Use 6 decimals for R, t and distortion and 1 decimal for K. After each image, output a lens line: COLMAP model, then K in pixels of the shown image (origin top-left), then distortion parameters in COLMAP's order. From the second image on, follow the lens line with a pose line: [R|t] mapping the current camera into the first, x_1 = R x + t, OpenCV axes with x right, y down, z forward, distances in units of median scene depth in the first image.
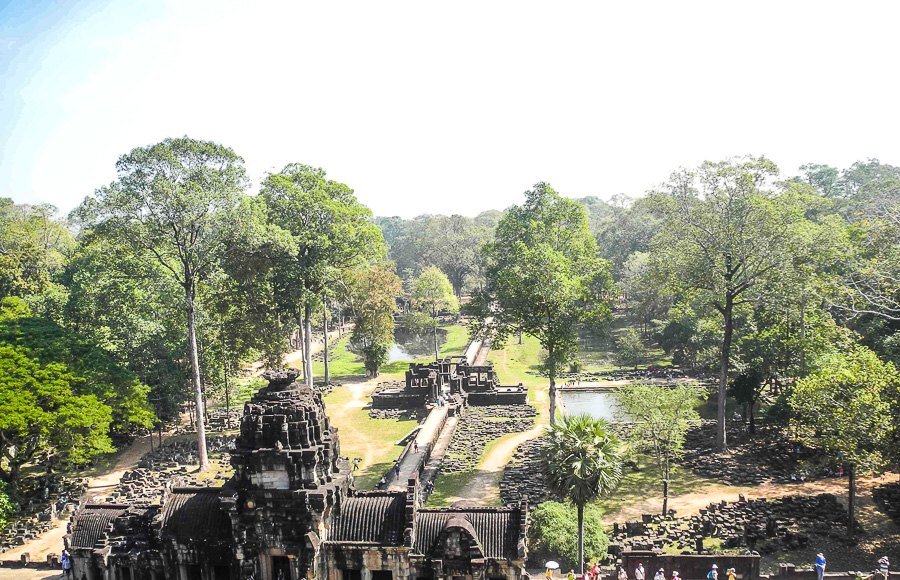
lens RADIAL K [[766.6, 0, 452.2], [0, 766.6, 335.2], [0, 0, 1]] dist [-0.167010, 0.202806]
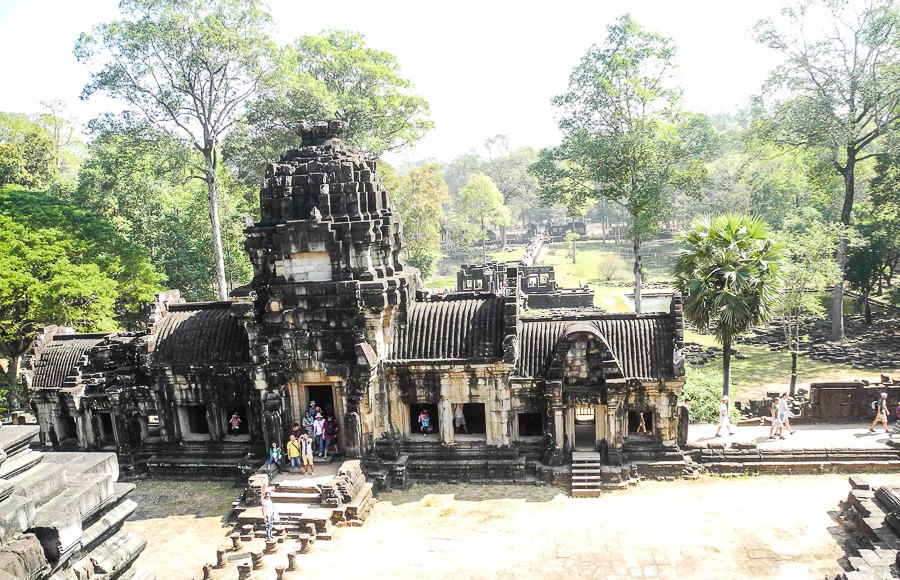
lens RADIAL K [[766.6, 0, 452.2], [0, 766.6, 335.2], [0, 0, 1]] dist [-0.167010, 0.202806]
pose [[0.998874, -0.010662, -0.046239, -0.075982], [0.013113, 0.998506, 0.053044, 0.213900], [0.045604, -0.053591, 0.997521, 0.319114]]
